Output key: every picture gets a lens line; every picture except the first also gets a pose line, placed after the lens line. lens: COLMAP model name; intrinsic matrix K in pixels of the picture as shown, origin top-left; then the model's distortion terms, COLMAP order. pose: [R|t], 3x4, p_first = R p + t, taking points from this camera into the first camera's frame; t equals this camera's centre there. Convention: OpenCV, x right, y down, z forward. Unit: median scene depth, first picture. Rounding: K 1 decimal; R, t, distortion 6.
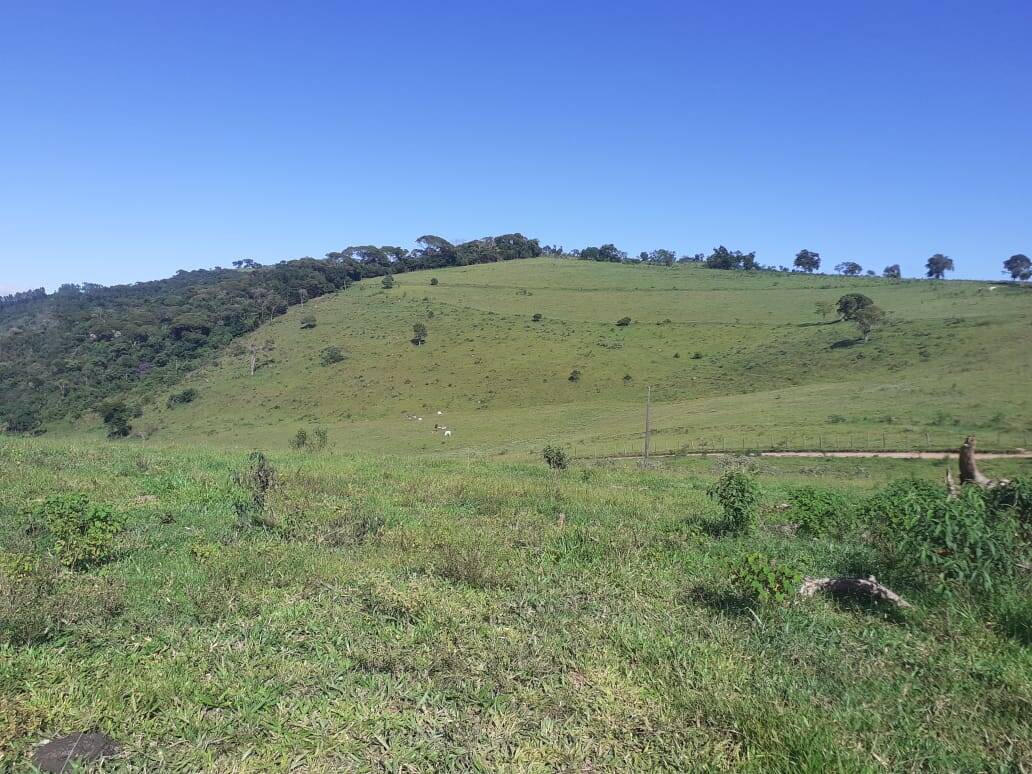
lens RADIAL K [[792.2, 0, 499.9], [0, 792.2, 392.6], [0, 0, 1]] dist [0.014925, -0.063359]
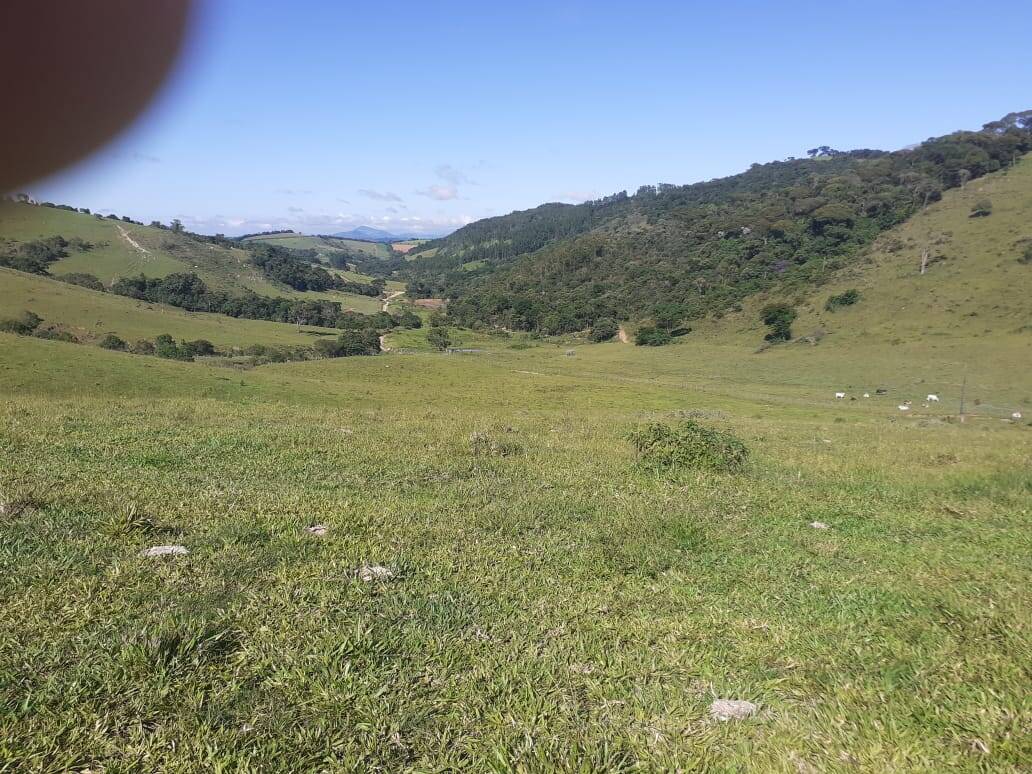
lens RADIAL K [[792.2, 0, 521.1], [0, 792.2, 385.3], [0, 0, 1]] dist [0.014925, -0.063359]
pose [[0.808204, 0.081359, -0.583256, -0.127963], [-0.010044, 0.992171, 0.124482, -0.004144], [0.588818, -0.094749, 0.802693, 0.044164]]
